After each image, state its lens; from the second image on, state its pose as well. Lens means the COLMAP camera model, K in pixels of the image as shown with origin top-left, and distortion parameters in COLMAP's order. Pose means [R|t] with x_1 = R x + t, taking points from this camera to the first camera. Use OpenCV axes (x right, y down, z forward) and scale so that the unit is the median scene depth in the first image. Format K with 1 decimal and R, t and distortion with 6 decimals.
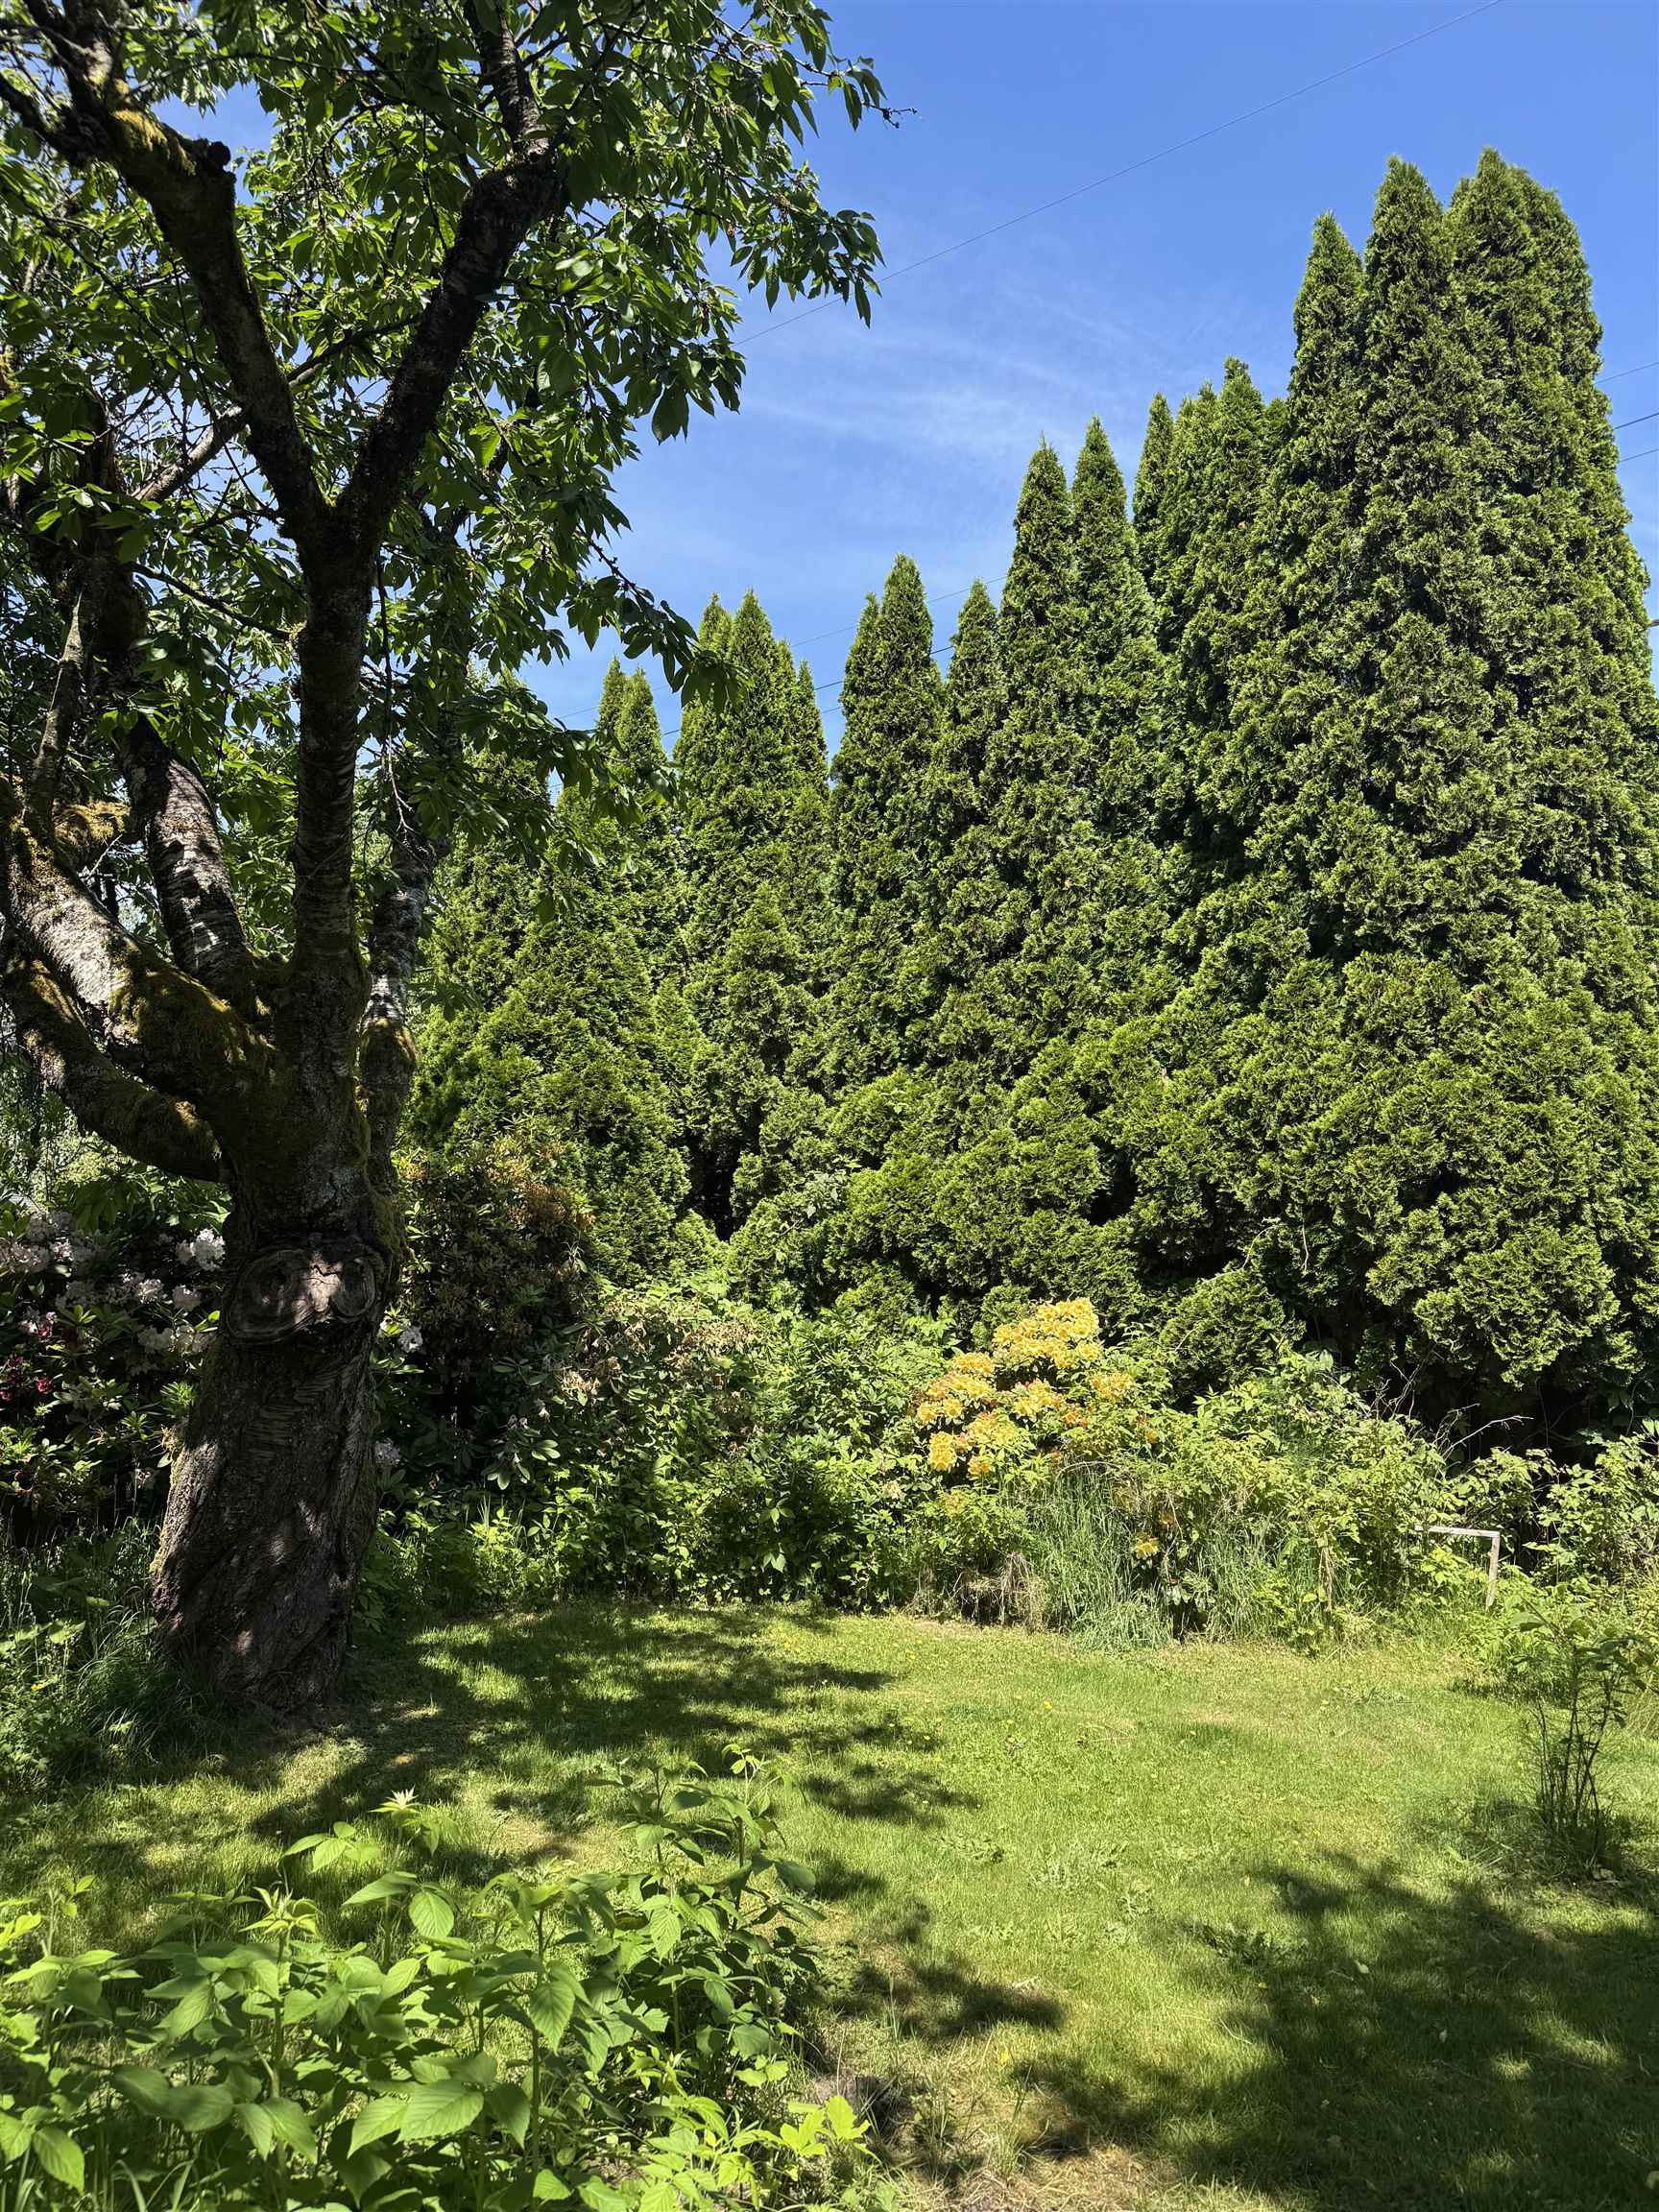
lens RADIAL K [[1547.2, 0, 830.1], [0, 1547.2, 1106.6], [0, 0, 1]] dist [0.000318, -0.000100]
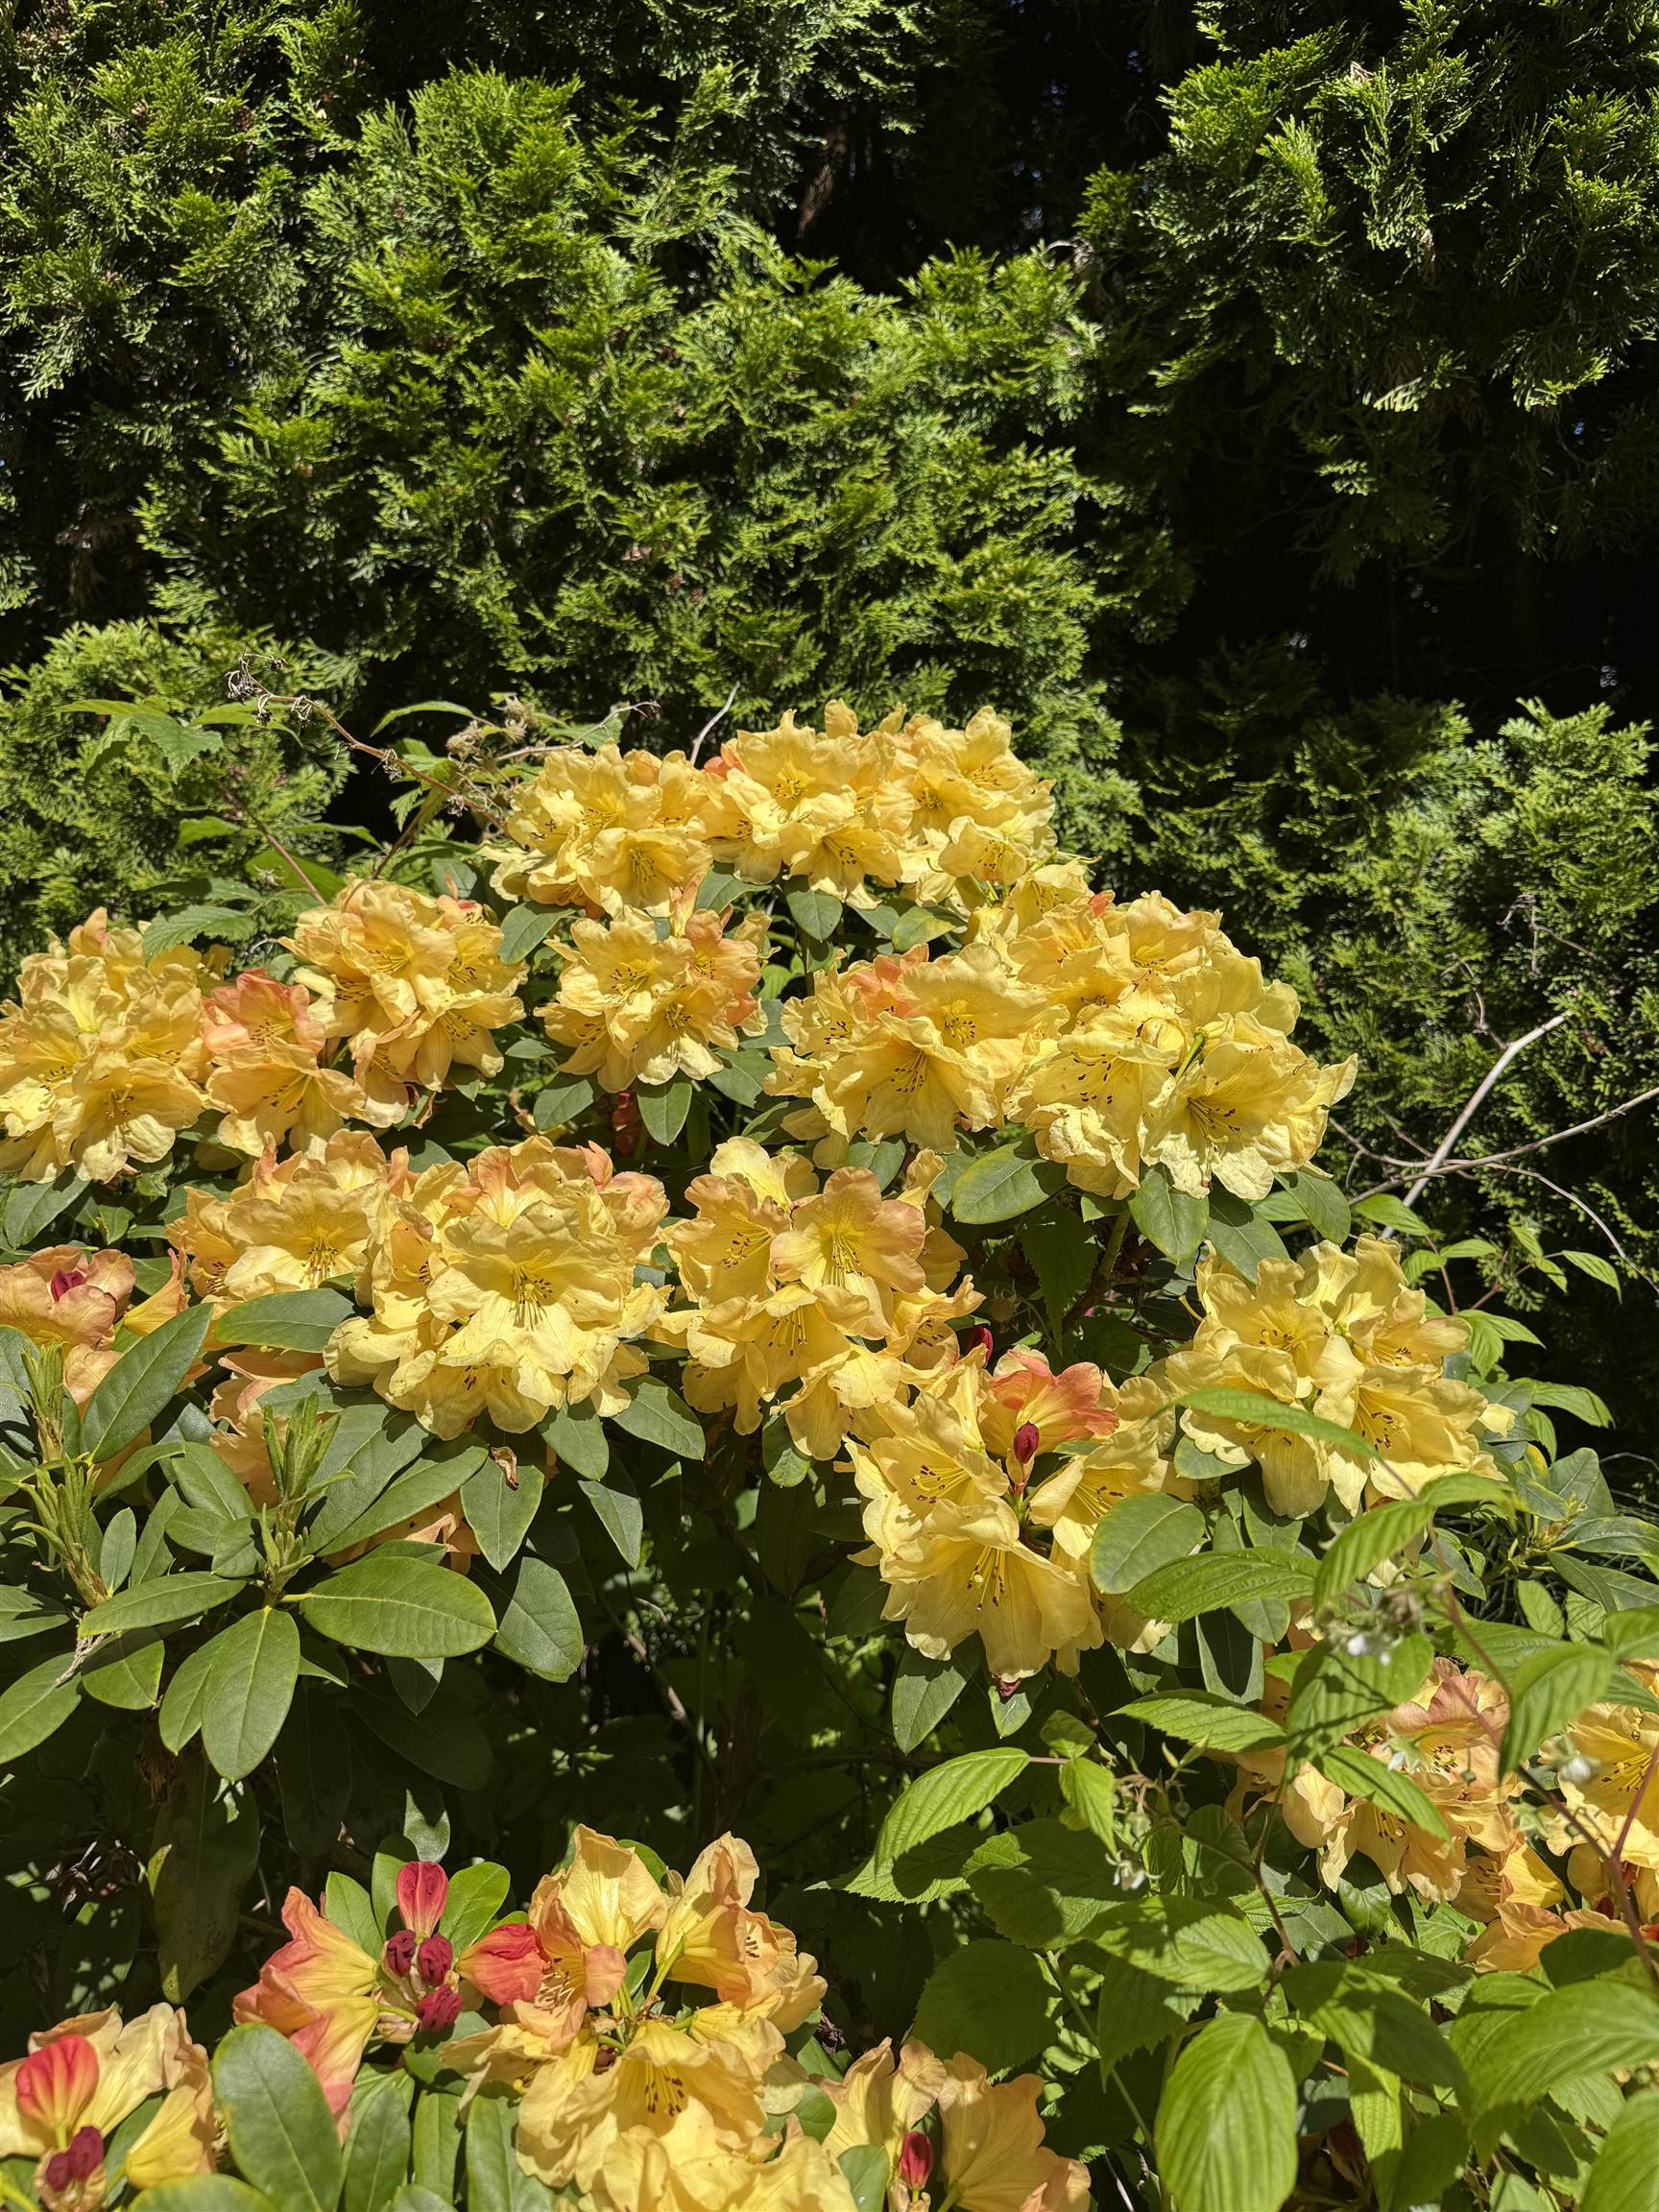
lens RADIAL K [[1547.2, 0, 829.9], [0, 1547.2, 1107.7], [0, 0, 1]] dist [0.000318, -0.000100]
pose [[0.885397, 0.001322, 0.464833, 0.103307], [-0.124018, 0.964420, 0.233483, 0.119523], [-0.447985, -0.264373, 0.854059, 0.862731]]
